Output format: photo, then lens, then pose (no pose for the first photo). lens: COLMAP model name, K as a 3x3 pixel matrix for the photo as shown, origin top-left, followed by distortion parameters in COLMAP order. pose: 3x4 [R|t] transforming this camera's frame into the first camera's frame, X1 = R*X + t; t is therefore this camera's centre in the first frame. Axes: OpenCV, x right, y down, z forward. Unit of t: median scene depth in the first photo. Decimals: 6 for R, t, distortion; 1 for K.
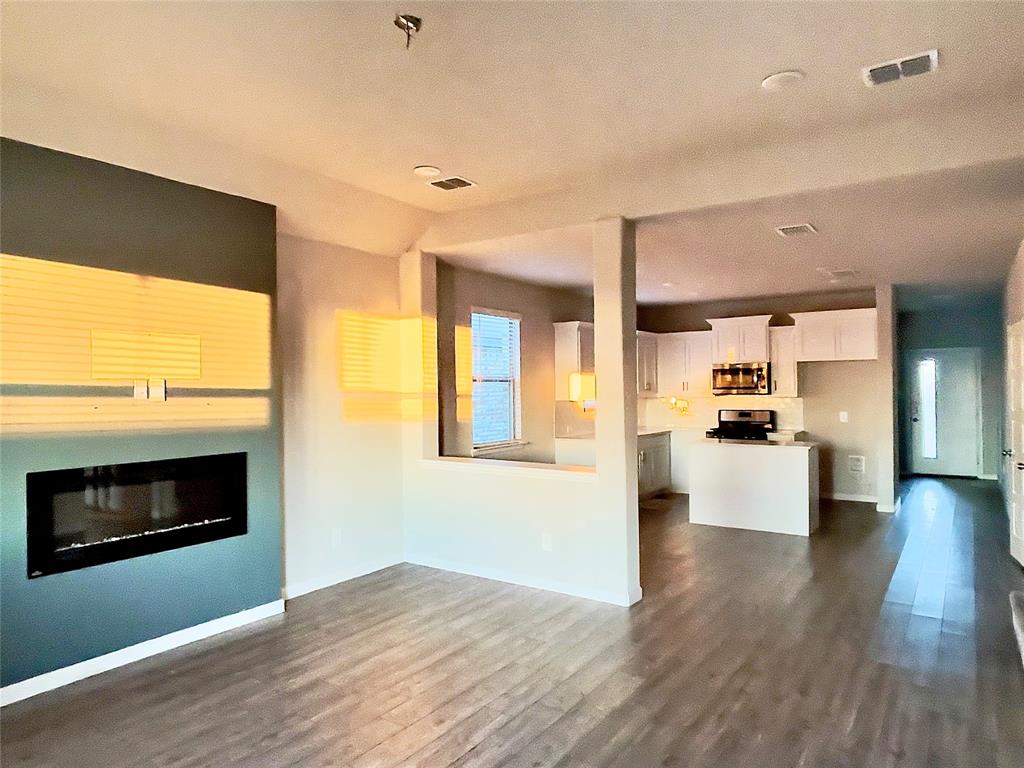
lens RADIAL K [[639.4, 0, 512.0], [0, 639.4, 384.0], [0, 0, 1]] dist [0.033832, -0.064780]
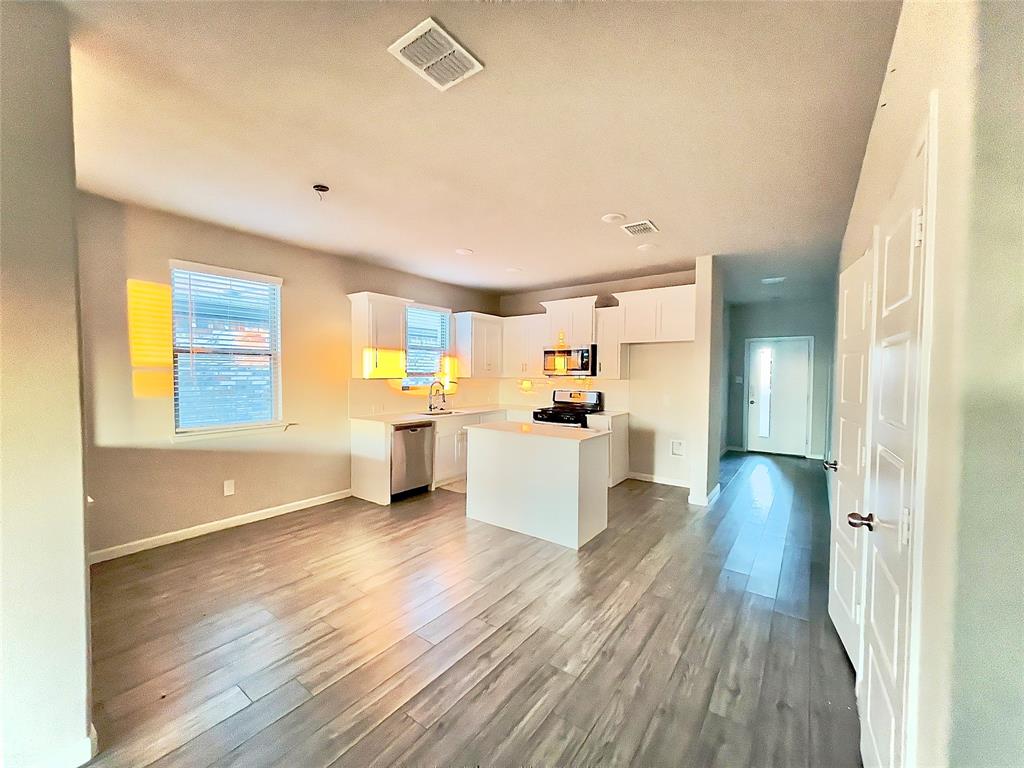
lens RADIAL K [[413.2, 0, 508.1], [0, 413.2, 384.4], [0, 0, 1]] dist [0.002090, -0.000055]
pose [[0.999605, 0.018615, -0.021033, 0.439391], [-0.017820, 0.999143, 0.037348, 0.011878], [0.021710, -0.036958, 0.999081, 0.553363]]
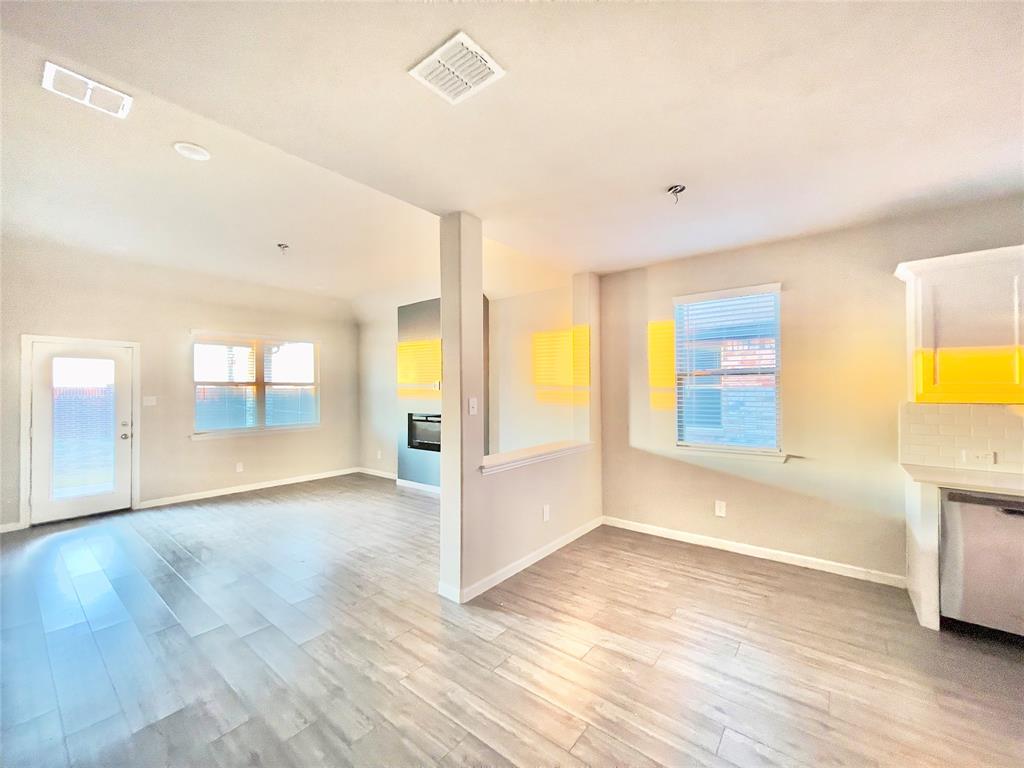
lens RADIAL K [[413.2, 0, 508.1], [0, 413.2, 384.4], [0, 0, 1]] dist [0.002090, -0.000055]
pose [[-0.051379, -0.001959, -0.998677, 0.667298], [0.013128, 0.999910, -0.002636, 0.008606], [0.998593, -0.013246, -0.051349, 0.906431]]
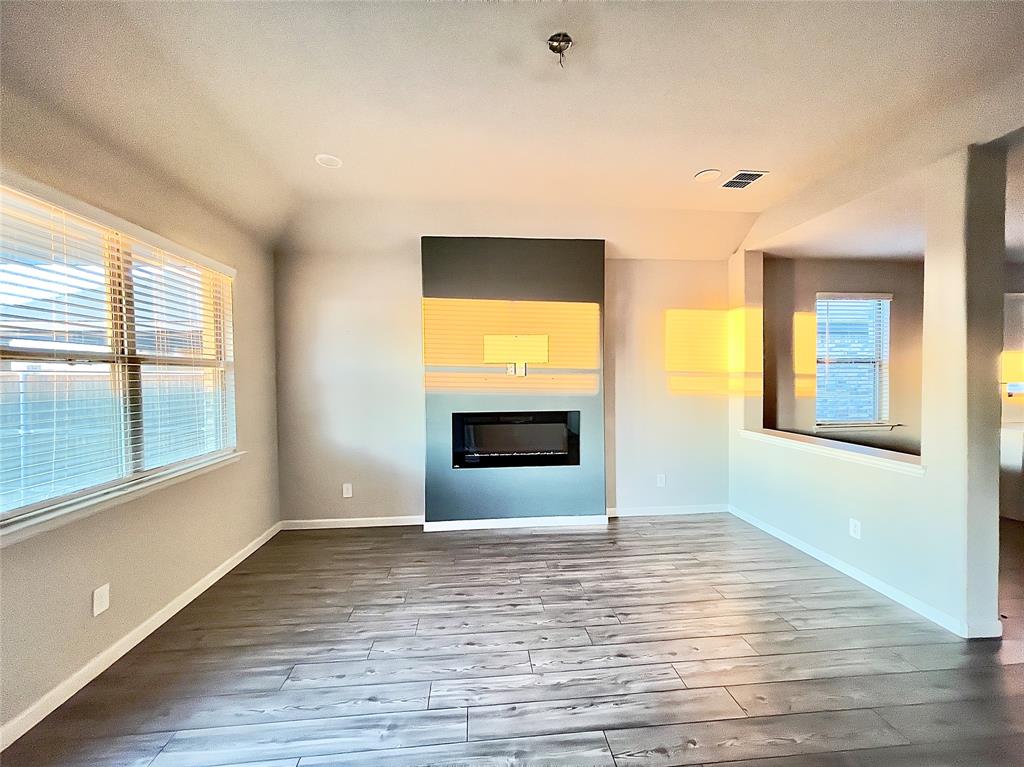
lens RADIAL K [[413.2, 0, 508.1], [0, 413.2, 383.9], [0, 0, 1]] dist [0.002090, -0.000055]
pose [[0.657074, 0.019889, -0.753564, 0.142346], [0.004177, 0.999540, 0.030024, 0.009558], [0.753815, -0.022875, 0.656689, 0.176536]]
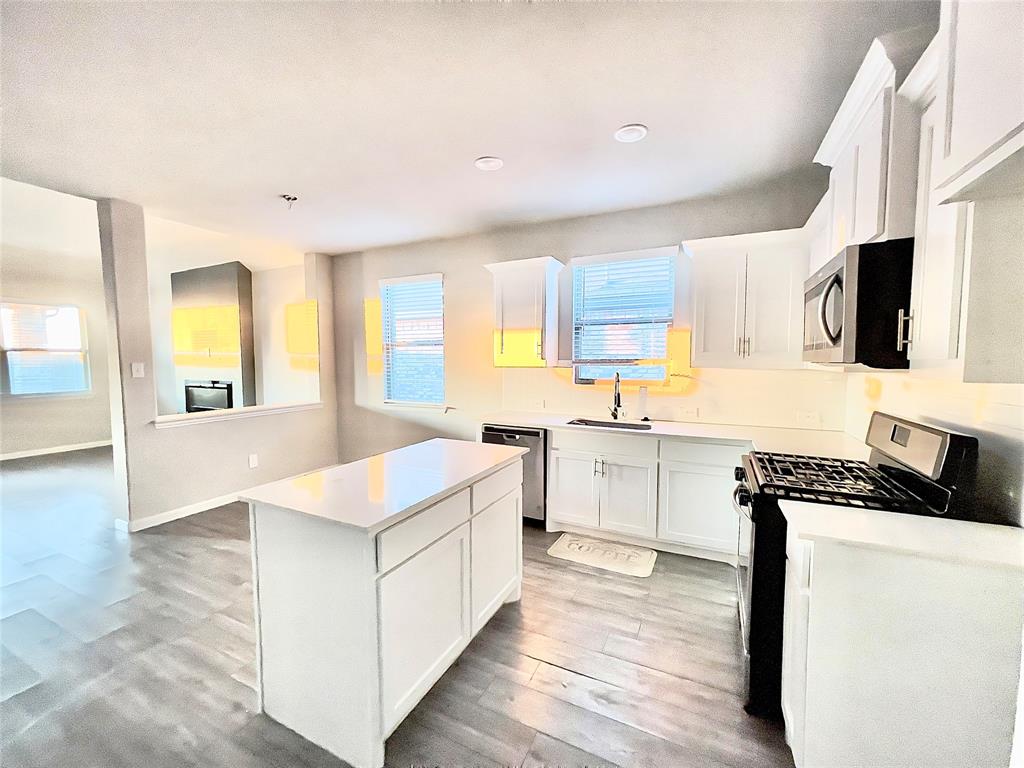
lens RADIAL K [[420.9, 0, 504.7], [0, 420.9, 381.8], [0, 0, 1]] dist [-0.000978, -0.000093]
pose [[0.155307, 0.070200, -0.985369, 0.850333], [0.009777, 0.997314, 0.072592, 0.010290], [0.987818, -0.020908, 0.154203, 1.278716]]
